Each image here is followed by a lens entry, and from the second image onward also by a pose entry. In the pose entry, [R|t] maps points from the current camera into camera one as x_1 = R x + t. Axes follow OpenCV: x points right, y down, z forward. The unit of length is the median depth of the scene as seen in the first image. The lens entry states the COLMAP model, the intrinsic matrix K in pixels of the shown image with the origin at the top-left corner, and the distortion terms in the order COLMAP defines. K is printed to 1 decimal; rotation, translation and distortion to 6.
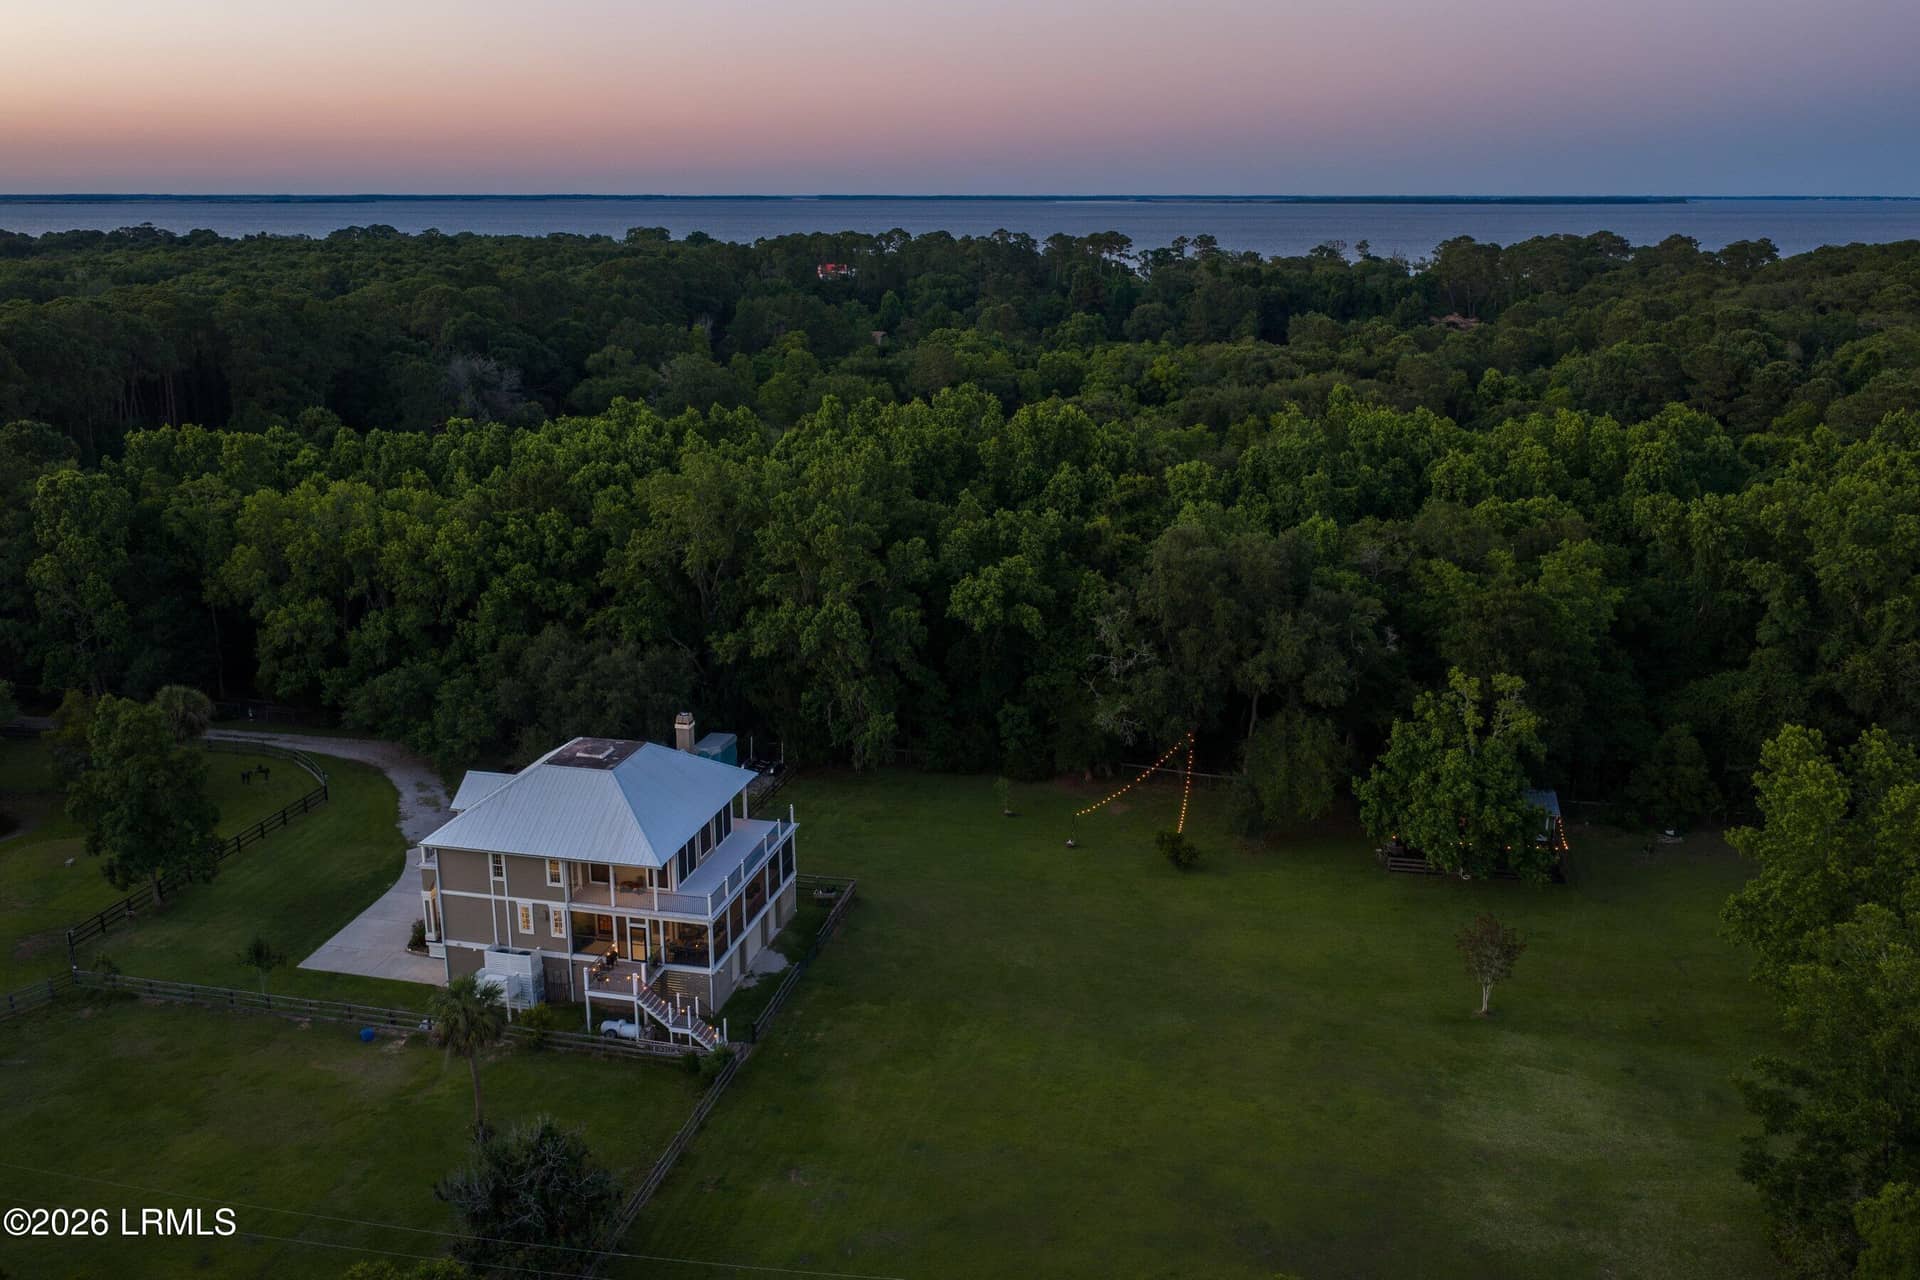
lens RADIAL K [[1623.8, 0, 960.0], [0, 1623.8, 640.0], [0, 0, 1]] dist [-0.004397, -0.001503]
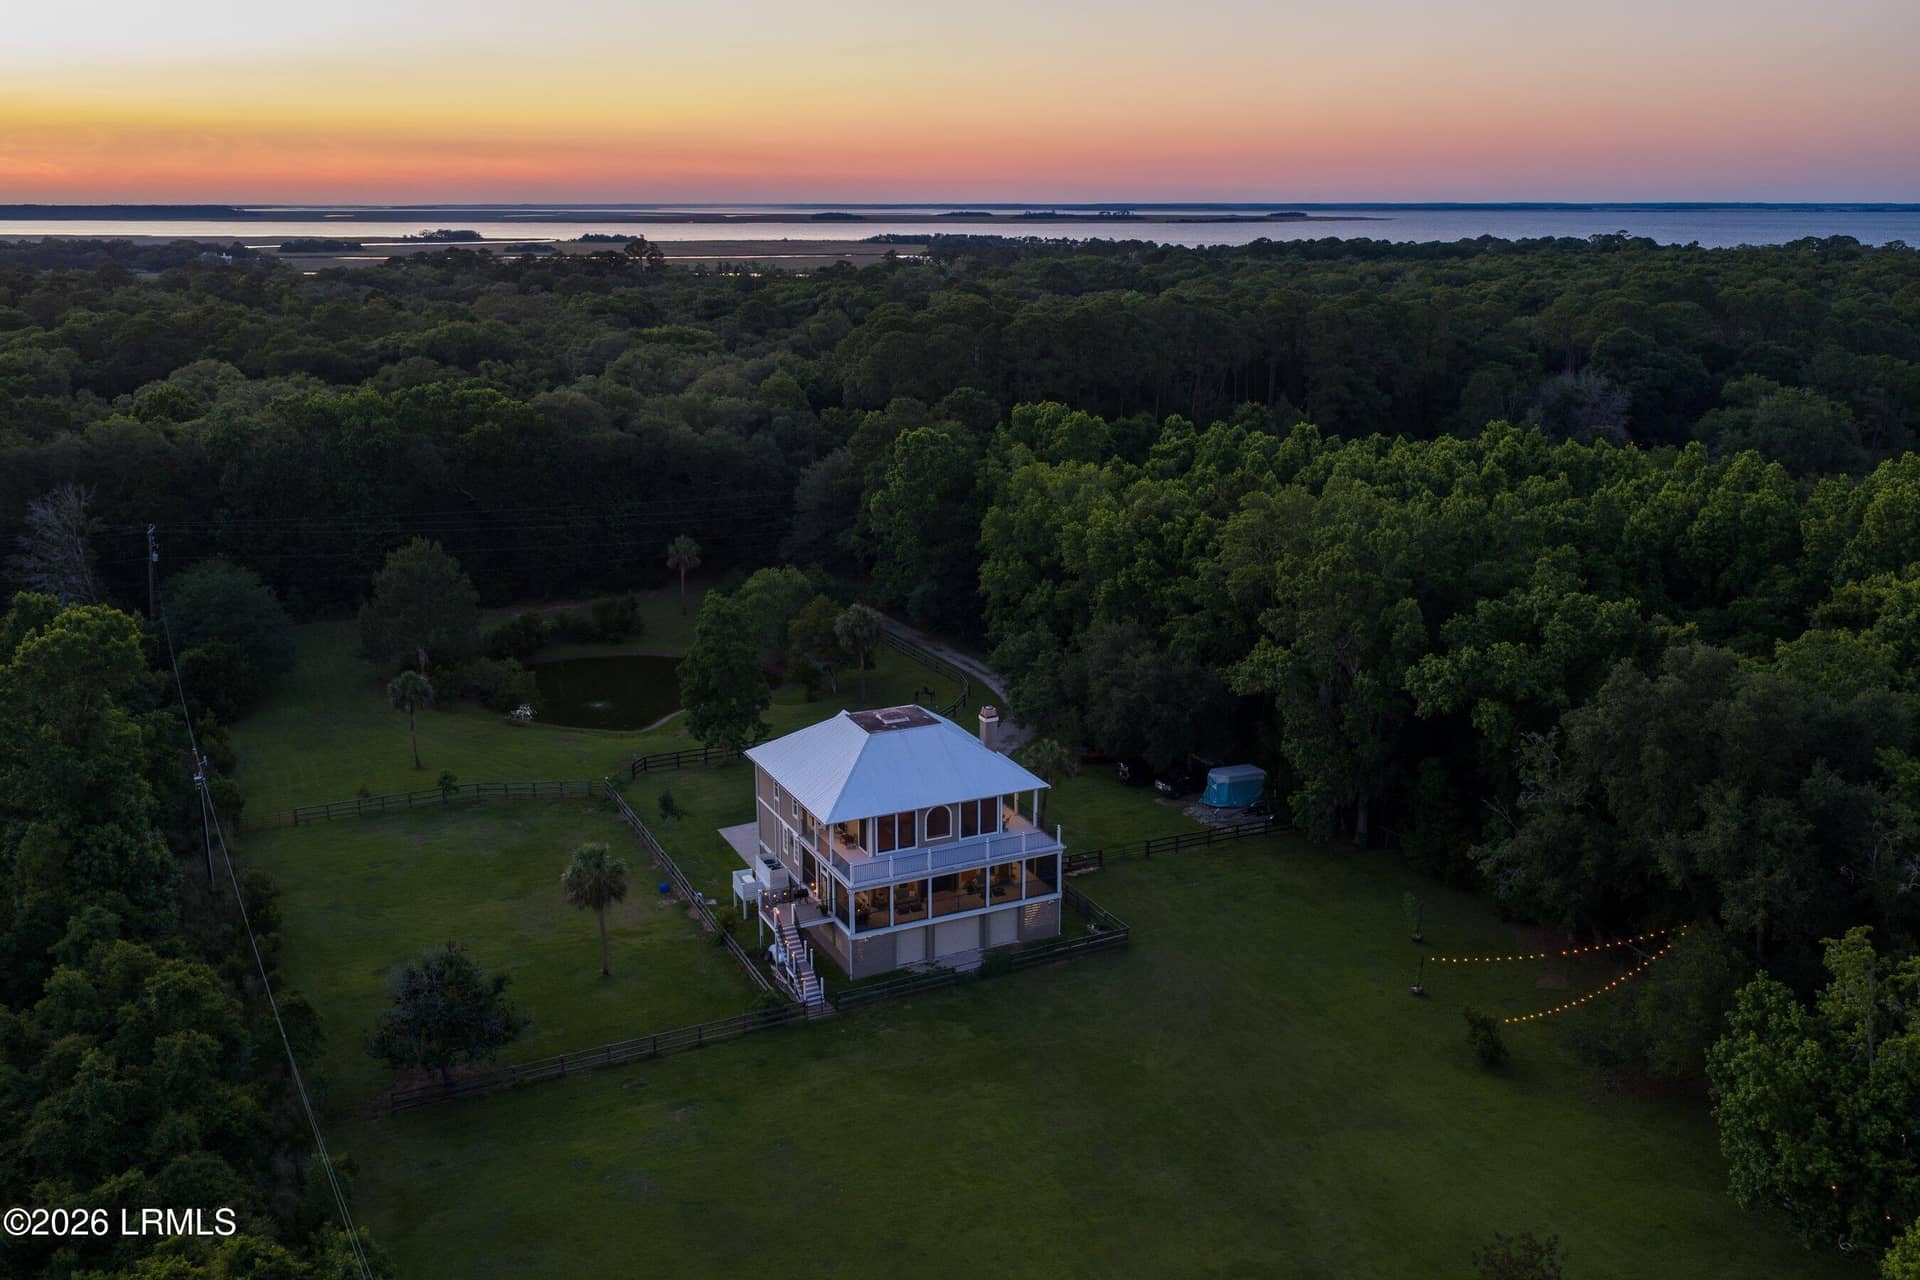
lens RADIAL K [[1623.8, 0, 960.0], [0, 1623.8, 640.0], [0, 0, 1]] dist [-0.004397, -0.001503]
pose [[0.630423, 0.206698, -0.748226, 0.570499], [-0.209675, 0.973410, 0.092243, -0.085300], [0.747397, 0.098732, 0.657000, 0.298541]]
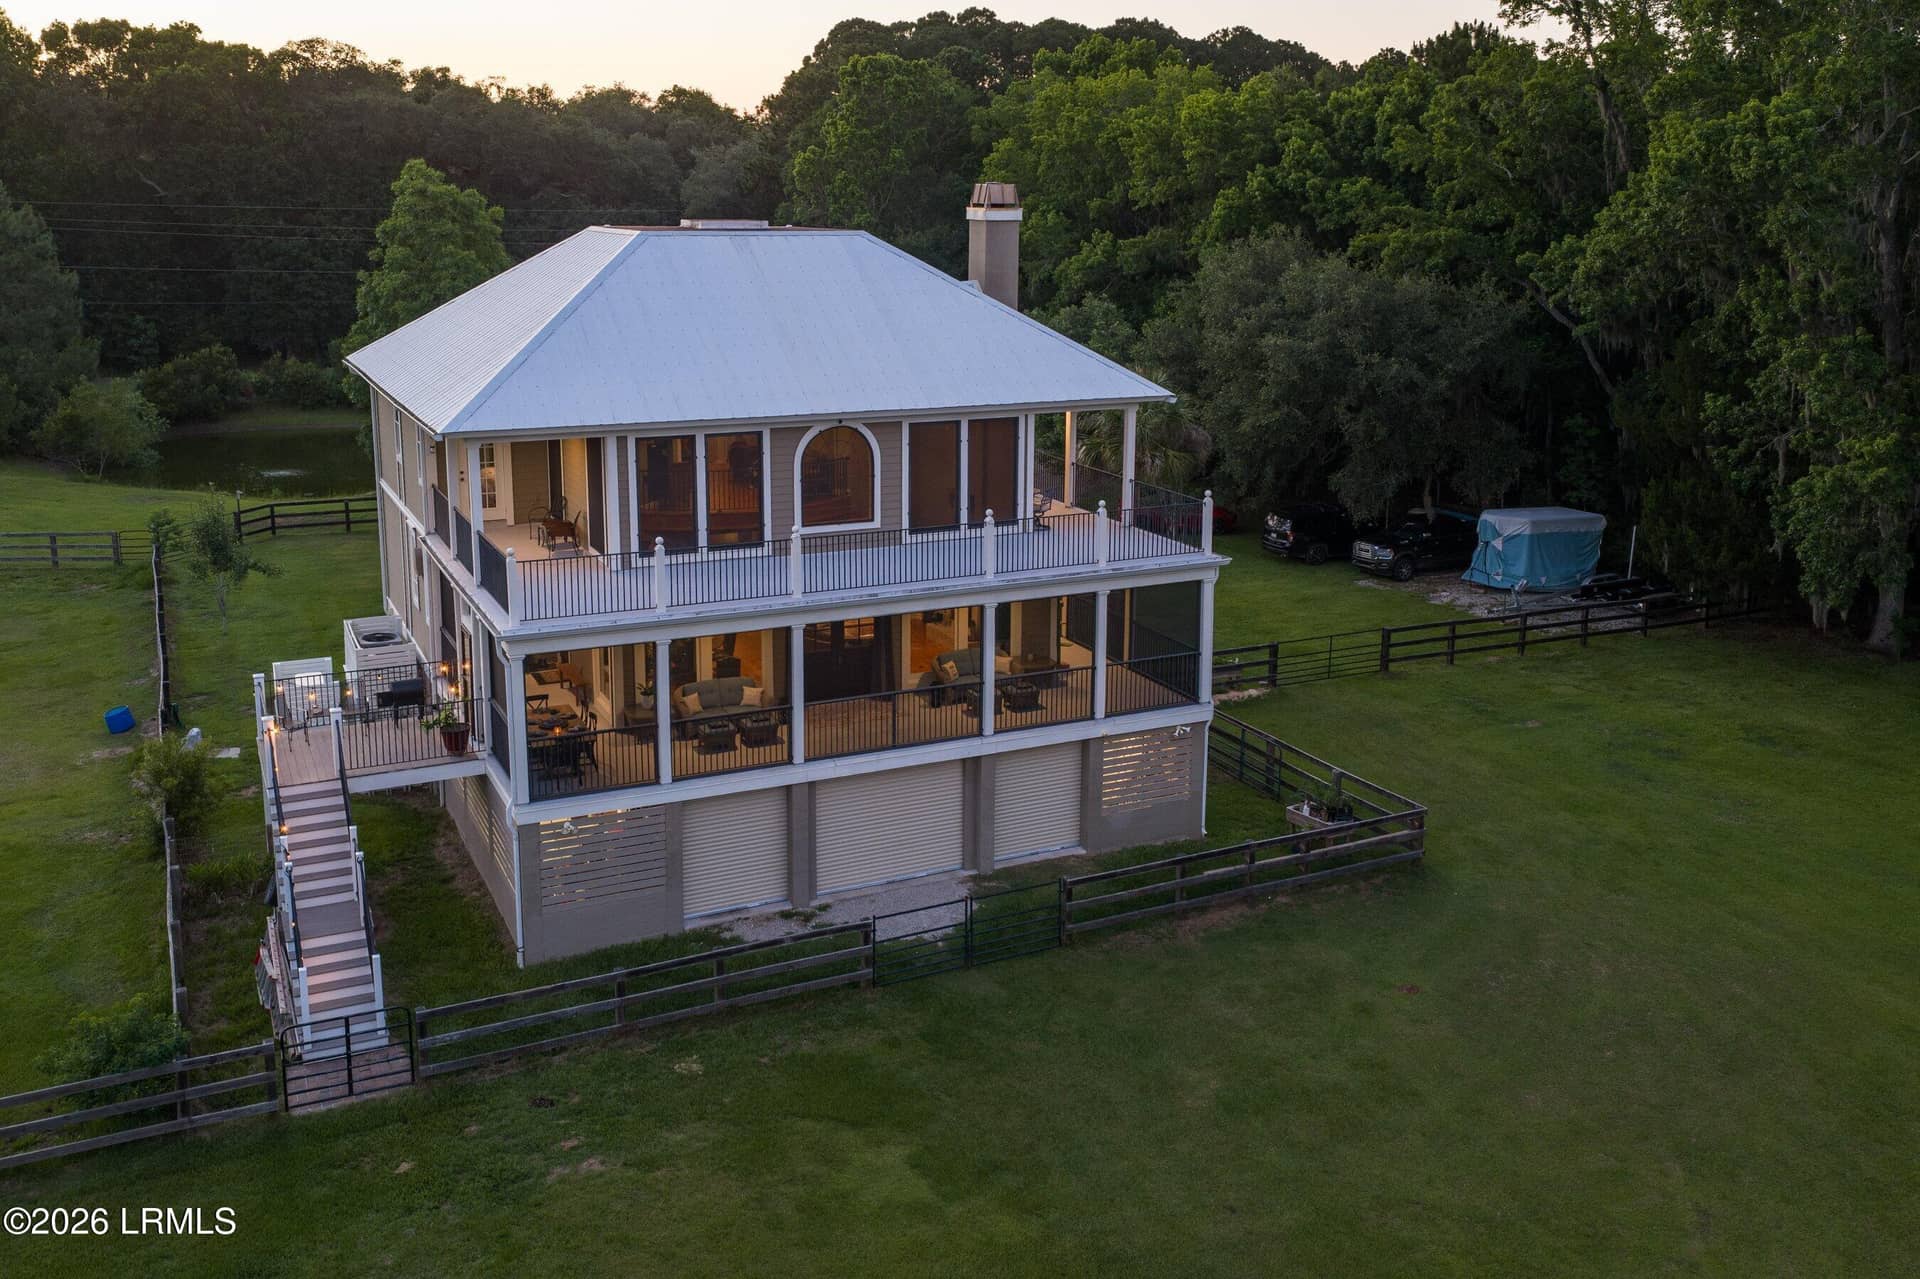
lens RADIAL K [[1642.4, 0, 969.9], [0, 1642.4, 551.6], [0, 0, 1]] dist [0.003640, -0.000836]
pose [[0.632733, 0.170457, -0.755377, 0.114630], [-0.217273, 0.975367, 0.038104, 0.110788], [0.743264, 0.140013, 0.654182, 0.753326]]
